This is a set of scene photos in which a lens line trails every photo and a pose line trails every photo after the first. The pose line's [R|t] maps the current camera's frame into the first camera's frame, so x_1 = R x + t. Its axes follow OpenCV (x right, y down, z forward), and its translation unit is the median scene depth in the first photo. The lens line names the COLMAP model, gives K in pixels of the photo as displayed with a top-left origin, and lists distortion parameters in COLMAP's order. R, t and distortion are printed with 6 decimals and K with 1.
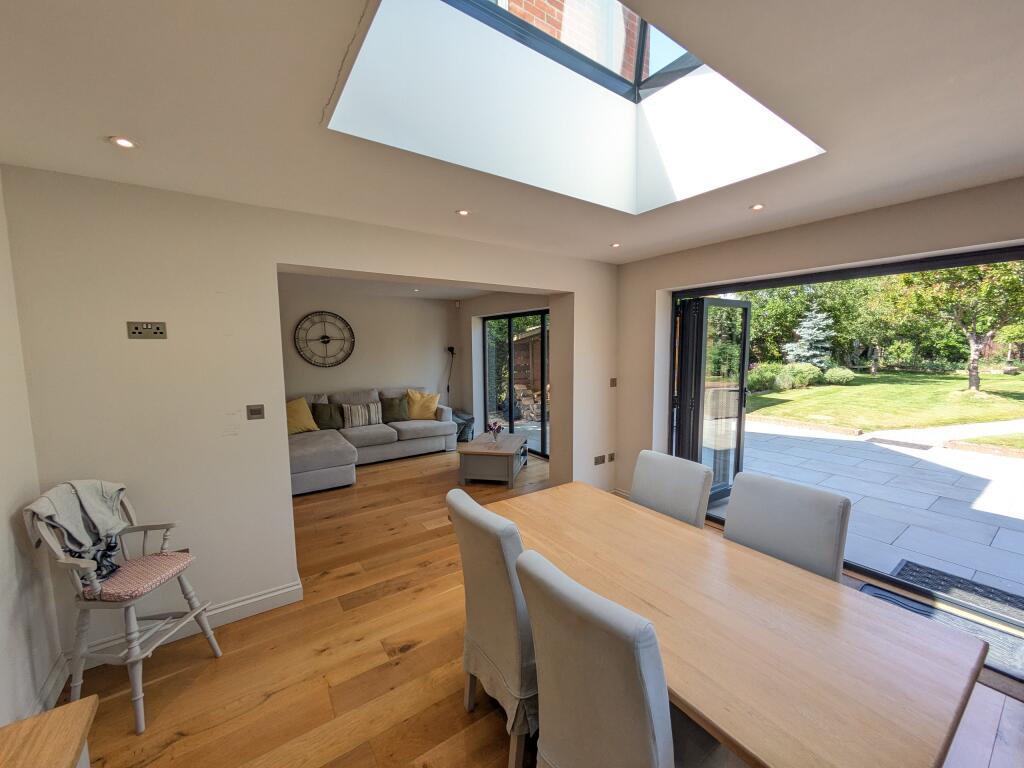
lens RADIAL K [[404.8, 0, 518.5], [0, 404.8, 386.8], [0, 0, 1]] dist [0.004313, 0.001005]
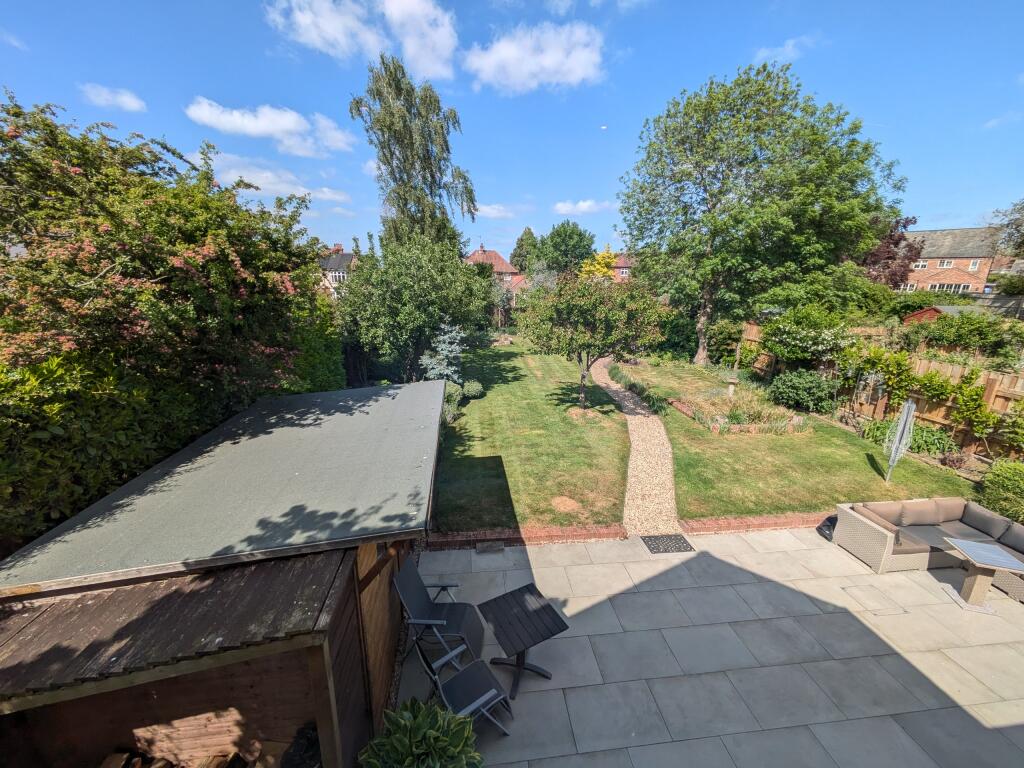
lens RADIAL K [[404.8, 0, 516.2], [0, 404.8, 385.5], [0, 0, 1]] dist [0.004313, 0.001005]
pose [[0.476946, -0.208293, 0.853895, 0.002431], [0.060162, 0.976972, 0.204711, -0.226365], [-0.876871, -0.046264, 0.478494, 0.428463]]
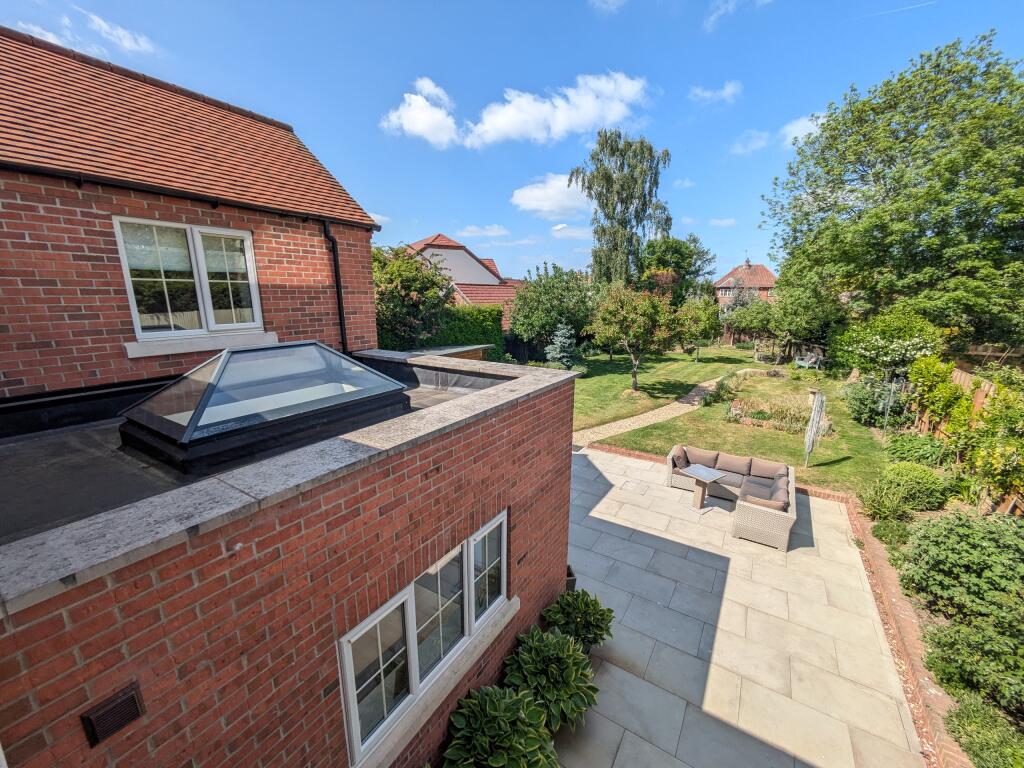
lens RADIAL K [[404.8, 0, 517.2], [0, 404.8, 388.0], [0, 0, 1]] dist [0.004313, 0.001005]
pose [[0.925392, -0.078437, 0.370805, 0.074802], [0.029241, 0.990210, 0.136486, -0.162829], [-0.377881, -0.115461, 0.918627, -0.198418]]
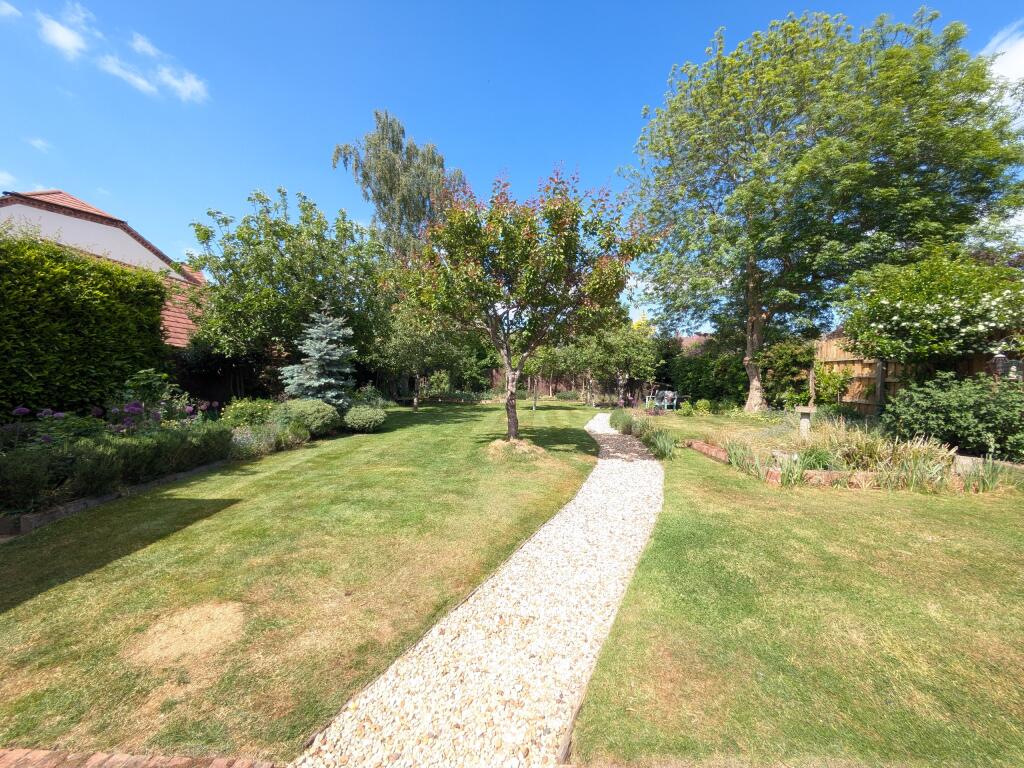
lens RADIAL K [[404.8, 0, 517.5], [0, 404.8, 384.7], [0, 0, 1]] dist [0.004313, 0.001005]
pose [[0.594441, 0.003957, 0.804129, 0.415292], [0.057416, 0.997227, -0.047351, -0.034885], [-0.802087, 0.074317, 0.592566, 0.423043]]
